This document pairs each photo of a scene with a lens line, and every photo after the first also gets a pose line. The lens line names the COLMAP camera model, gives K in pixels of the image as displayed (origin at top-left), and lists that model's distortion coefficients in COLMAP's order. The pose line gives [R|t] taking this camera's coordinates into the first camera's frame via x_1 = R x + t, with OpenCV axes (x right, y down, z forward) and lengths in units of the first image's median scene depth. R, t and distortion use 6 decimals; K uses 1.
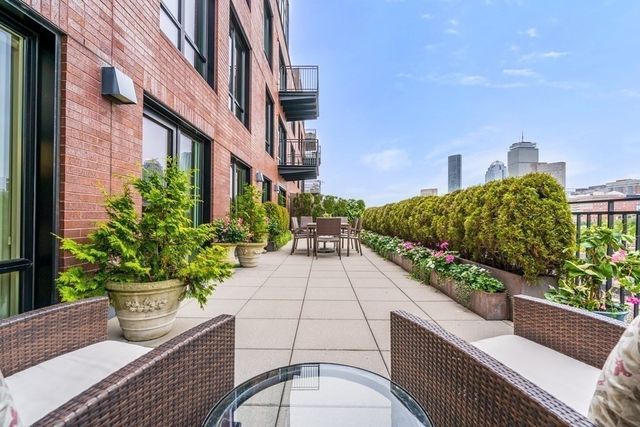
lens RADIAL K [[291.3, 0, 320.7], [0, 291.3, 214.8], [0, 0, 1]] dist [0.000498, 0.000357]
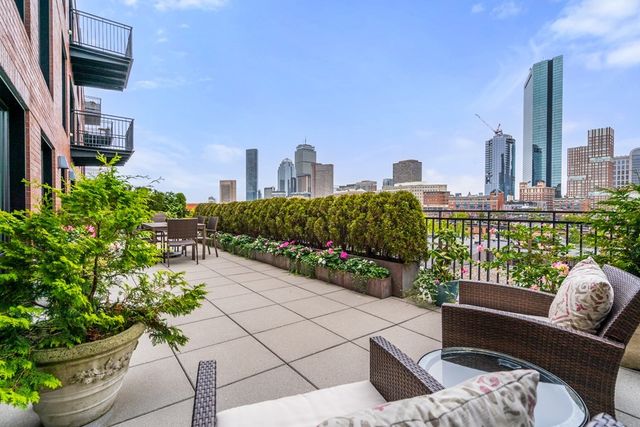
lens RADIAL K [[298.6, 0, 318.7], [0, 298.6, 213.6], [0, 0, 1]] dist [-0.001541, -0.000151]
pose [[0.794113, -0.016234, 0.607553, -0.302169], [0.000896, 0.999673, 0.025541, -0.042727], [-0.607770, -0.019738, 0.793868, 0.054166]]
